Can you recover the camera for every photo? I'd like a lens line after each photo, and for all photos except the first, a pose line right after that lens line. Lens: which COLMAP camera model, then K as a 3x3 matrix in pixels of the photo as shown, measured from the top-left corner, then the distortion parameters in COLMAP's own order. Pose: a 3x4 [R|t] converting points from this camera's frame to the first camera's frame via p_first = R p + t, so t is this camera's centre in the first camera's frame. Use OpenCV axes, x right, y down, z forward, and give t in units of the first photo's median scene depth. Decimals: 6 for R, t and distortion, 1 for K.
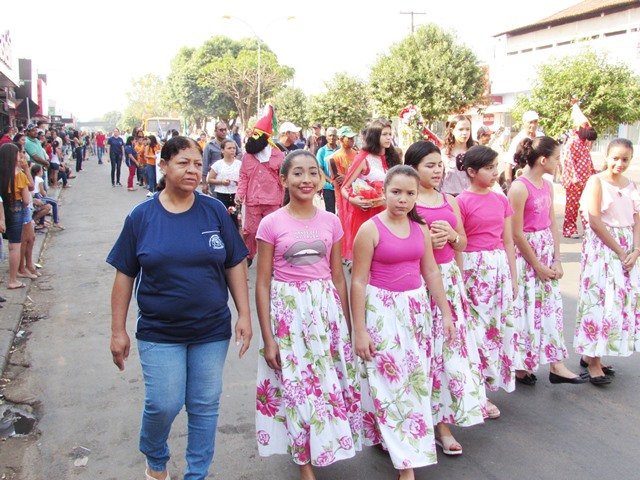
lens RADIAL K [[713.4, 0, 318.5], [0, 713.4, 233.8], [0, 0, 1]] dist [-0.083841, 0.051890]
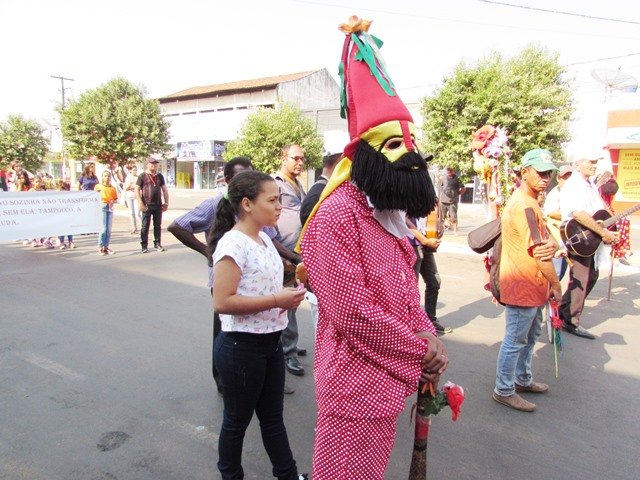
lens RADIAL K [[450.7, 0, 321.0], [0, 450.7, 237.7], [0, 0, 1]] dist [-0.044561, 0.023237]
pose [[0.770240, -0.058707, 0.635047, -0.069809], [0.062771, 0.997898, 0.016117, -0.026563], [-0.634658, 0.027449, 0.772305, 0.232598]]
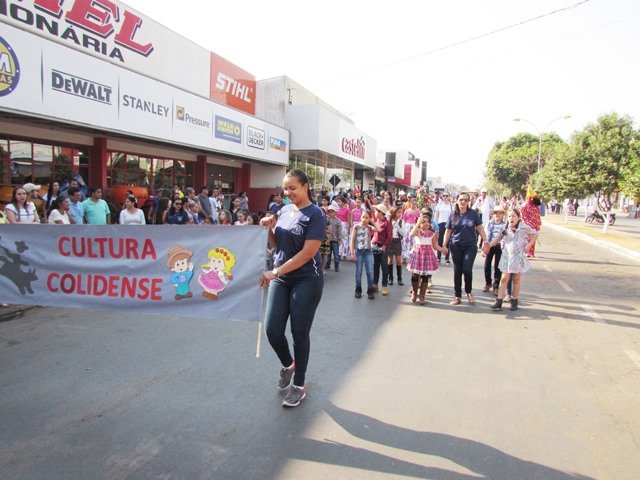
lens RADIAL K [[451.6, 0, 318.5], [0, 451.6, 240.2], [0, 0, 1]] dist [-0.060239, 0.024380]
pose [[0.789769, 0.078453, -0.608366, 0.242839], [-0.107865, 0.994095, -0.011833, -0.014423], [0.603845, 0.074967, 0.793568, 0.102430]]
